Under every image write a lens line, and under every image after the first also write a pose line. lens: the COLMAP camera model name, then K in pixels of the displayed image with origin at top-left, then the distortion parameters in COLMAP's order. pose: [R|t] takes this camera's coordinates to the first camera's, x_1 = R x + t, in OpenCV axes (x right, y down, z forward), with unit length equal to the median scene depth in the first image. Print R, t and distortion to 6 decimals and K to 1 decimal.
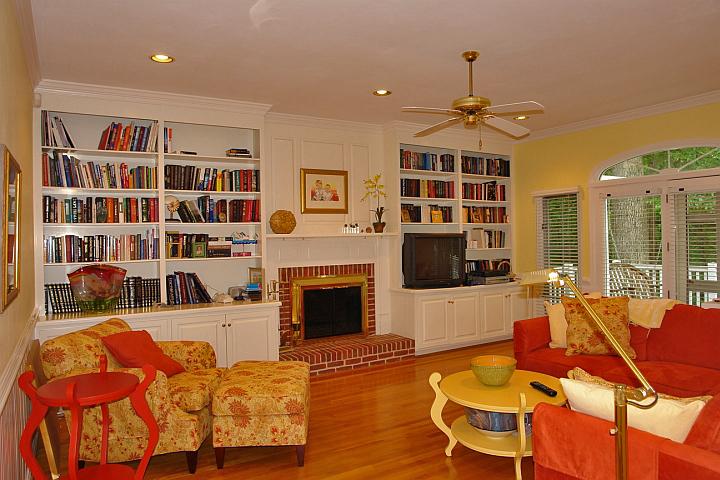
lens RADIAL K [[499.0, 0, 360.0], [0, 499.0, 240.0], [0, 0, 1]] dist [-0.103648, 0.067677]
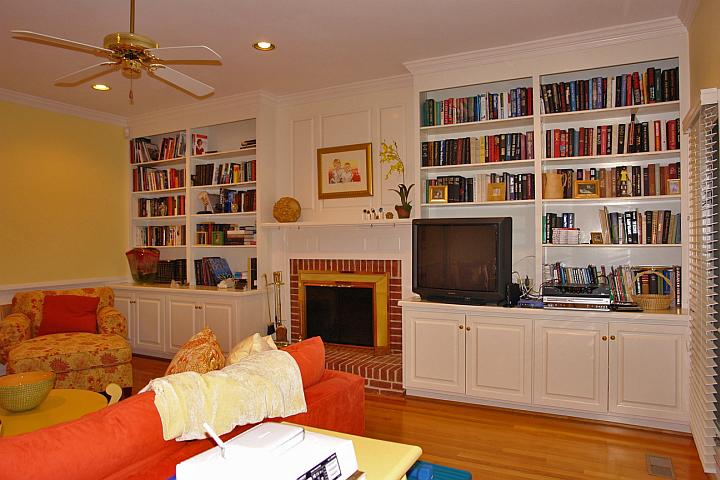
lens RADIAL K [[499.0, 0, 360.0], [0, 499.0, 240.0], [0, 0, 1]] dist [-0.103648, 0.067677]
pose [[0.524568, 0.007459, -0.851336, 0.662743], [-0.007909, 0.999961, 0.003887, 0.014796], [0.851332, 0.004694, 0.524607, 0.581446]]
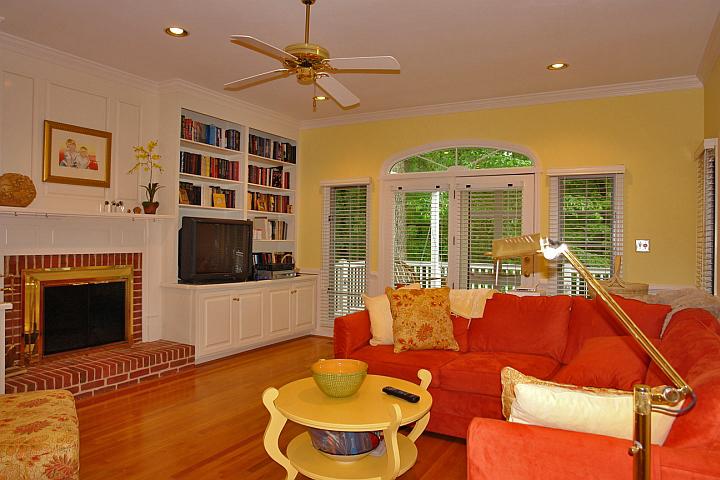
lens RADIAL K [[499.0, 0, 360.0], [0, 499.0, 240.0], [0, 0, 1]] dist [-0.103648, 0.067677]
pose [[0.869311, 0.028494, 0.493443, -0.059039], [-0.027690, 0.999577, -0.008938, 0.024697], [-0.493489, -0.005893, 0.869732, 0.152870]]
